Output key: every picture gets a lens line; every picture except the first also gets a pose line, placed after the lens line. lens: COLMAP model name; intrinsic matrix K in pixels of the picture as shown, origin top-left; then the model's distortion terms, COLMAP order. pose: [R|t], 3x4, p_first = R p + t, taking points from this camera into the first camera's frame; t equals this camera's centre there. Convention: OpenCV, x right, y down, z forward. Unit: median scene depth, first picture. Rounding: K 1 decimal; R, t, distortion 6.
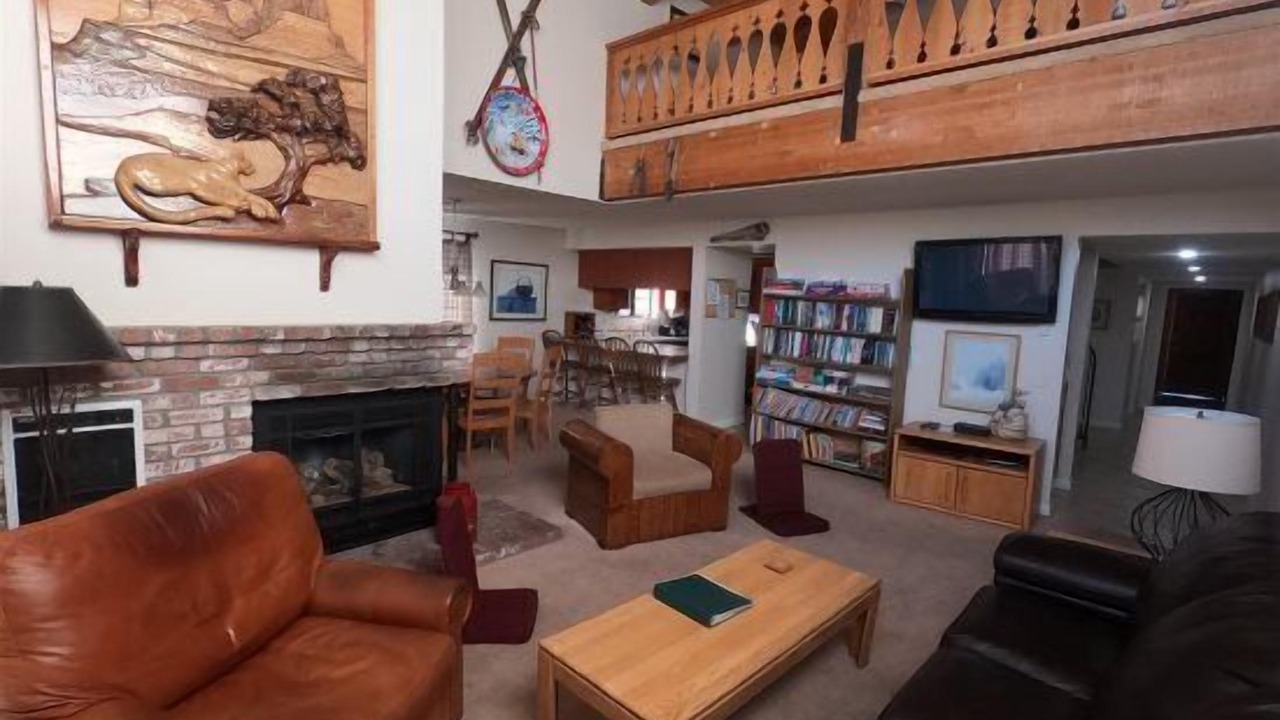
lens RADIAL K [[616.0, 0, 640.0], [0, 616.0, 360.0], [0, 0, 1]] dist [0.000875, 0.000014]
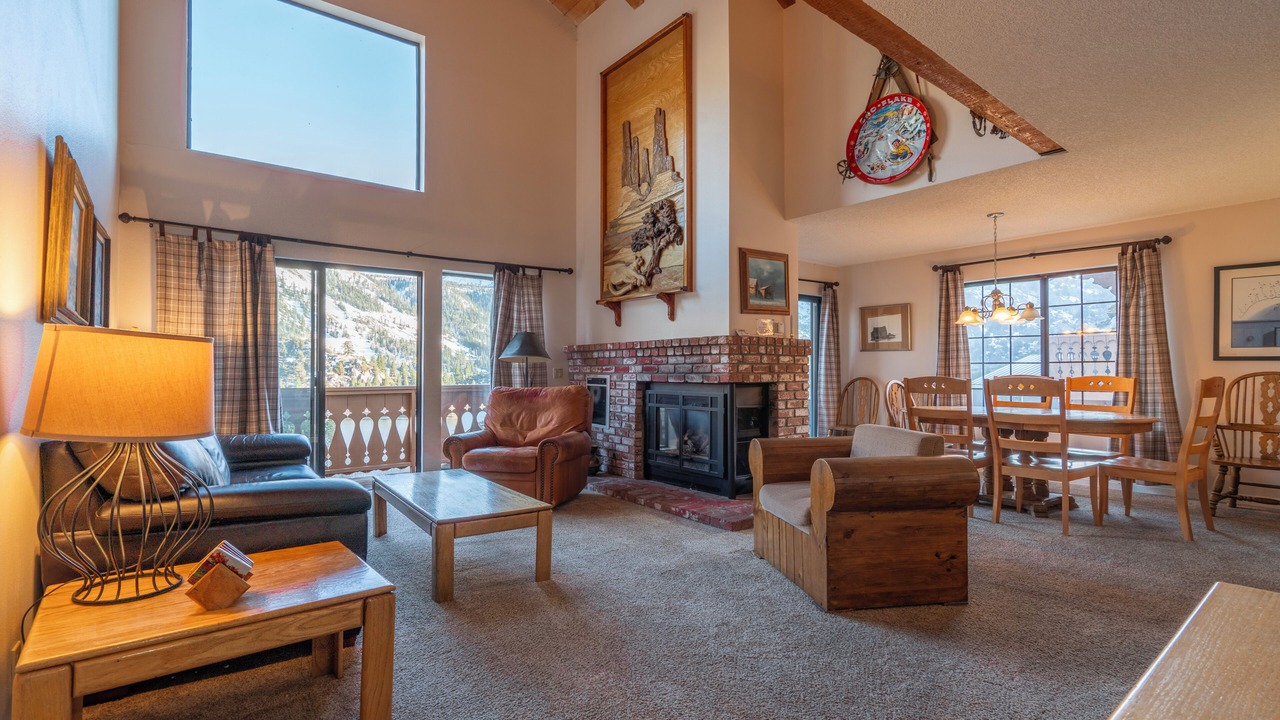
lens RADIAL K [[575.5, 0, 638.2], [0, 575.5, 362.7], [0, 0, 1]] dist [0.000069, -0.000424]
pose [[-0.139850, -0.056787, -0.988543, 0.919573], [-0.113173, 0.992728, -0.041017, 0.067349], [0.983684, 0.106140, -0.145260, 1.011924]]
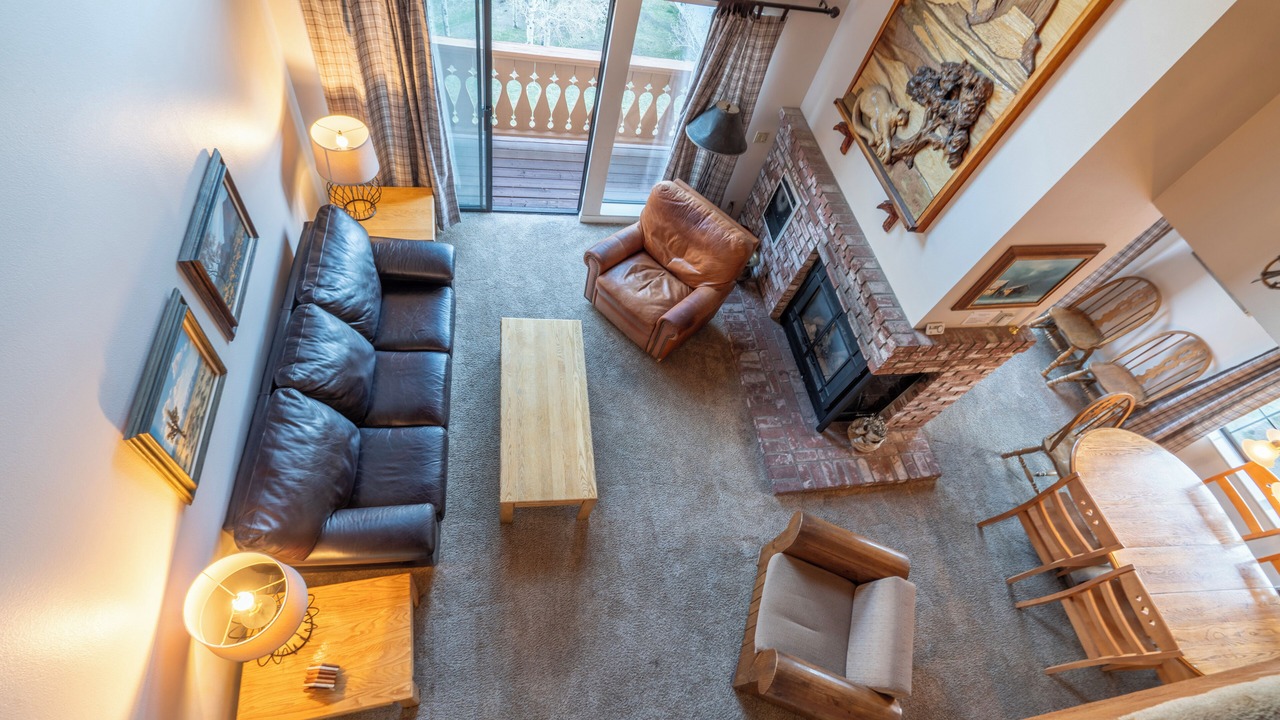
lens RADIAL K [[579.0, 0, 646.3], [0, 579.0, 361.9], [0, 0, 1]] dist [-0.000725, -0.000121]
pose [[-0.568006, 0.568101, -0.595508, 0.522467], [-0.322750, 0.511853, 0.796140, -0.696826], [0.757101, 0.644413, -0.107380, 0.810966]]
